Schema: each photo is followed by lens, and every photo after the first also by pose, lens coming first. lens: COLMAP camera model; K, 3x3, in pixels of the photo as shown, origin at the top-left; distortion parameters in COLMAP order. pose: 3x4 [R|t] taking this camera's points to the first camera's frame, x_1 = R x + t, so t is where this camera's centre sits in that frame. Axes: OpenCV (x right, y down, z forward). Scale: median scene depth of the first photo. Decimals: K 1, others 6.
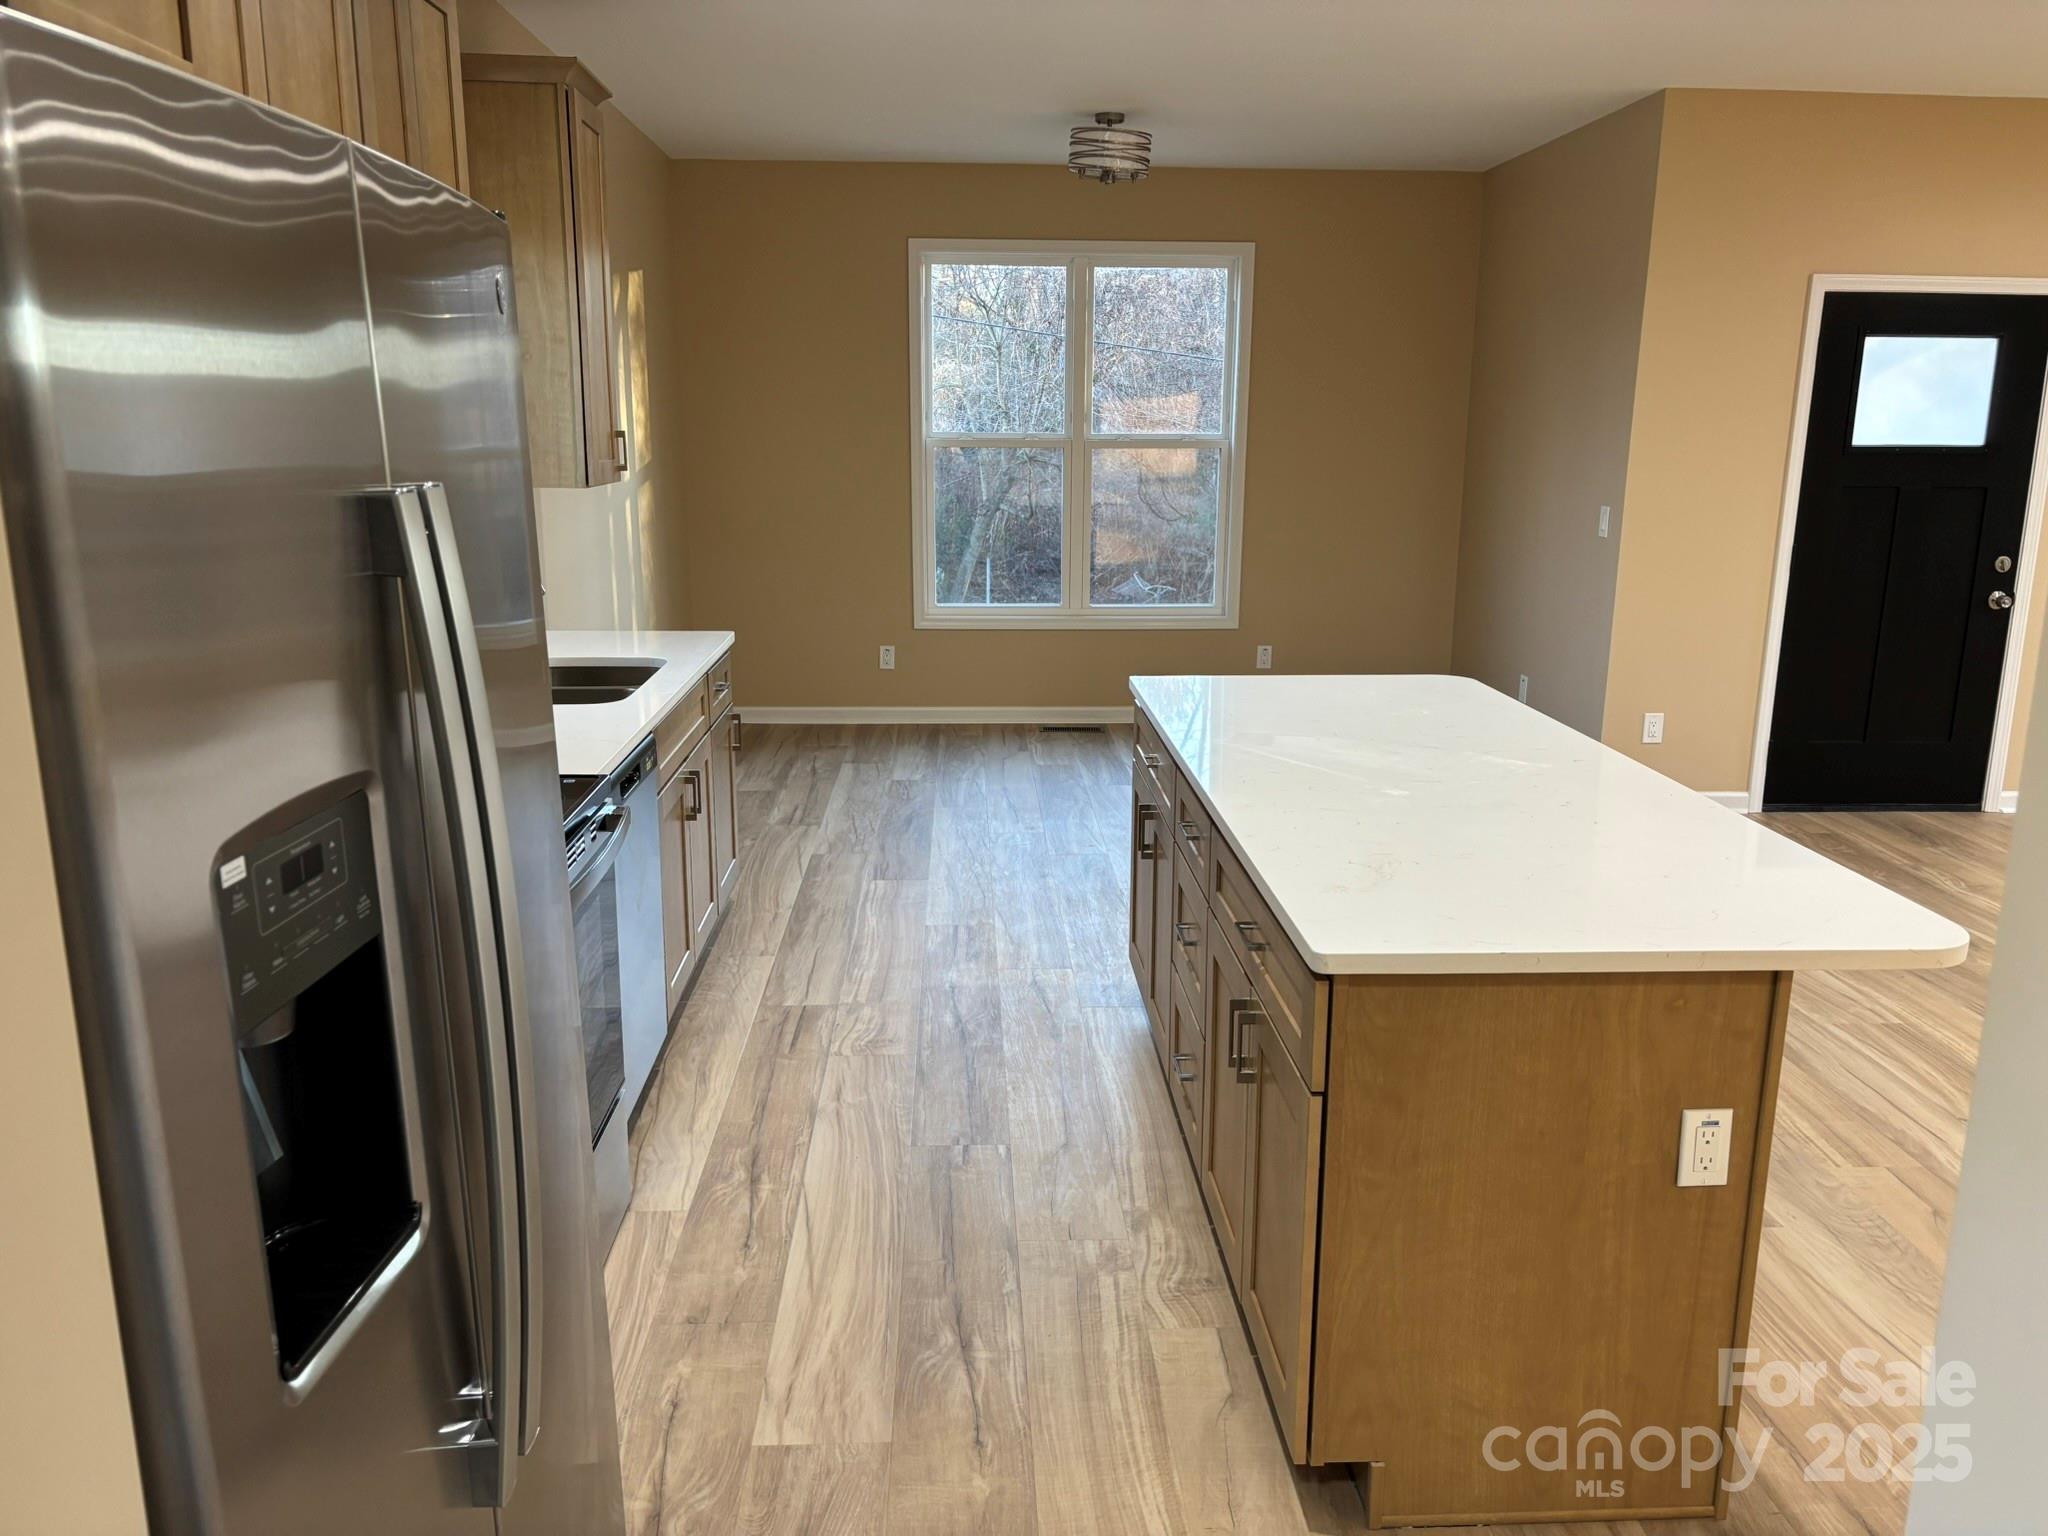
lens RADIAL K [[1549.2, 0, 1046.5], [0, 1549.2, 762.7], [0, 0, 1]] dist [0.036174, -0.000060]
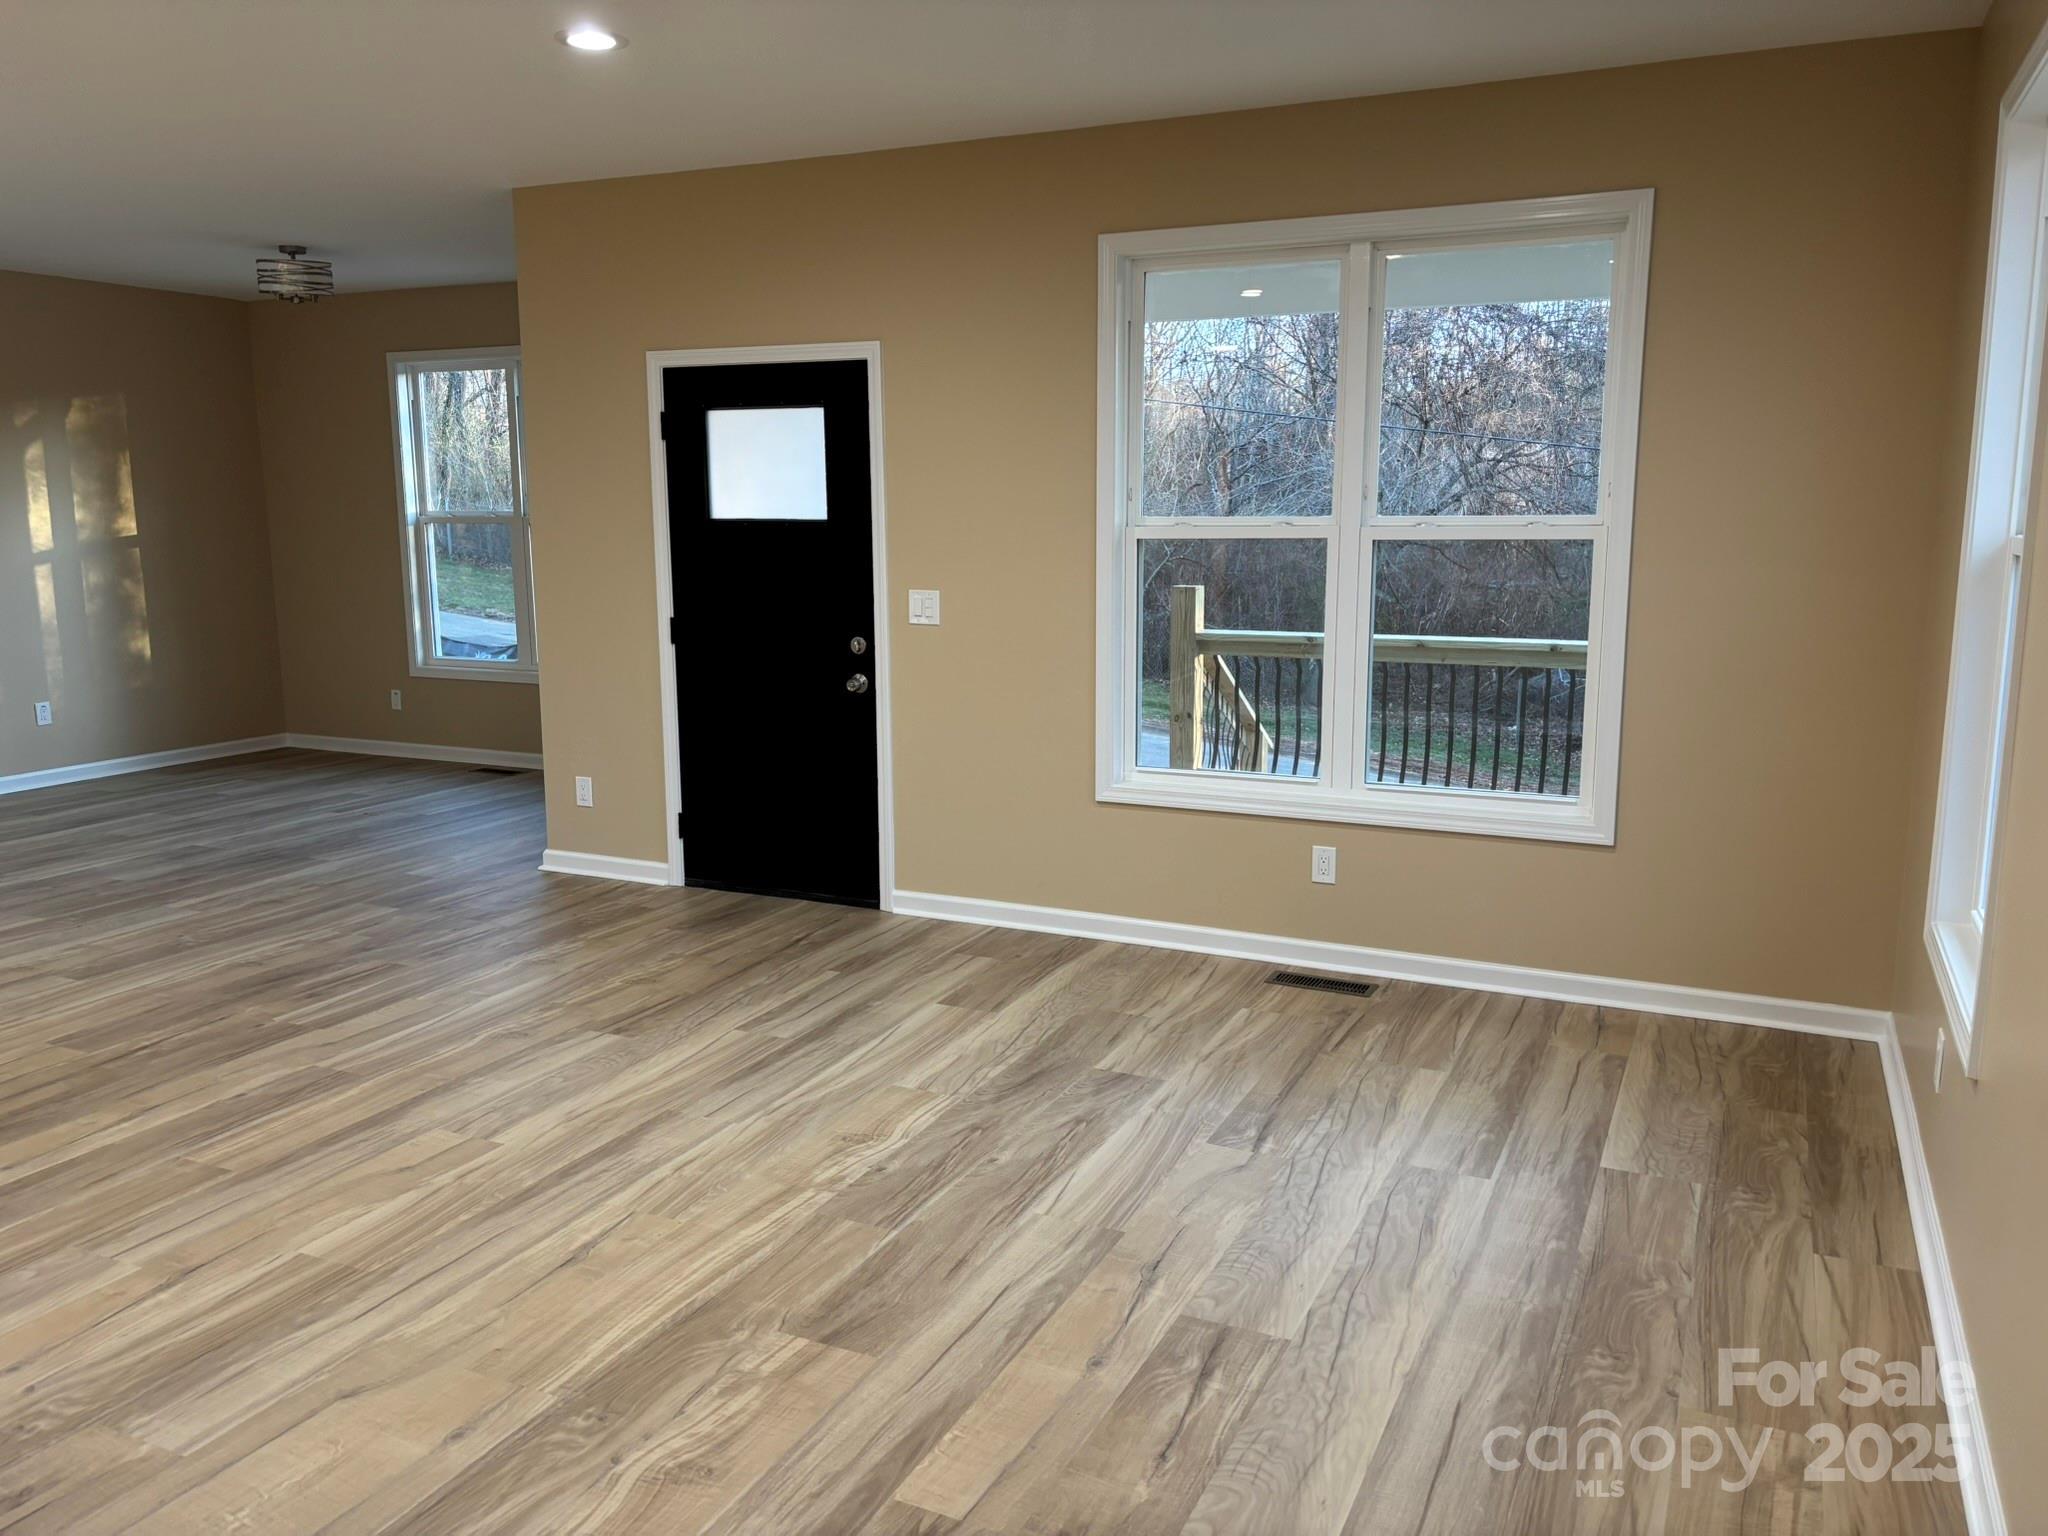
lens RADIAL K [[1557.4, 0, 1014.8], [0, 1557.4, 763.7], [0, 0, 1]] dist [0.114240, -0.176682]
pose [[0.866659, 0.067024, -0.494378, 1.148903], [-0.092591, 0.995328, -0.027377, -0.038767], [0.490233, 0.069501, 0.868816, 0.238446]]
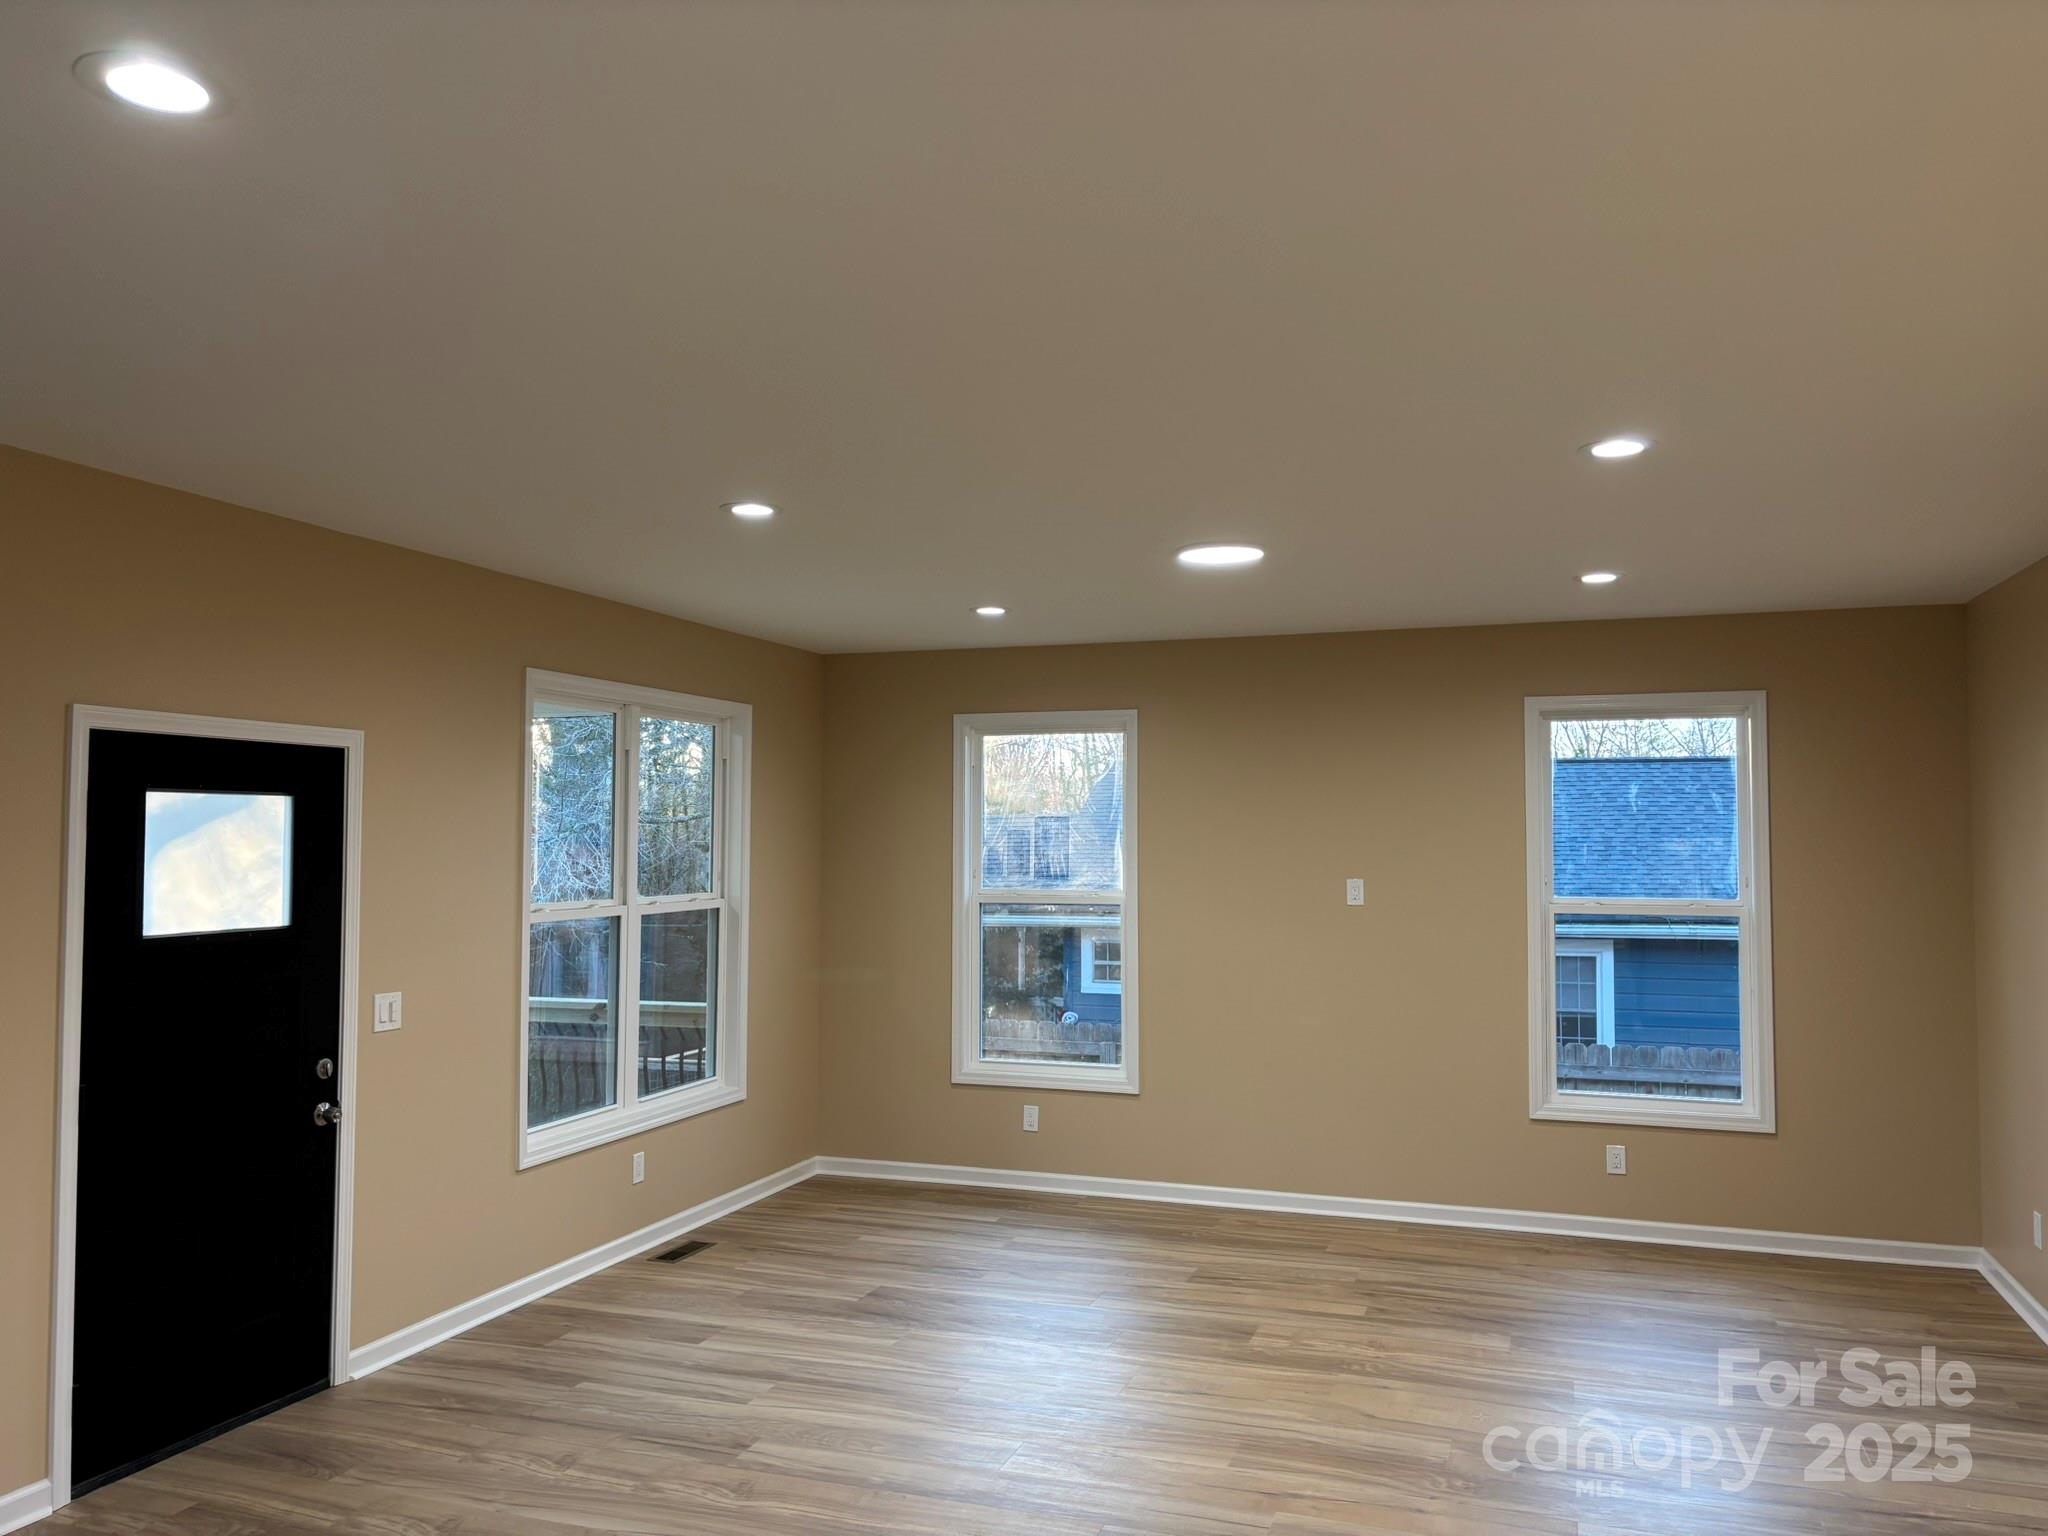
lens RADIAL K [[1571.8, 0, 1072.5], [0, 1571.8, 766.0], [0, 0, 1]] dist [0.002174, 0.000524]
pose [[0.374522, 0.028718, 0.926773, 0.004498], [0.204349, 0.972388, -0.112712, -0.107739], [-0.904420, 0.231598, 0.358312, 0.331210]]
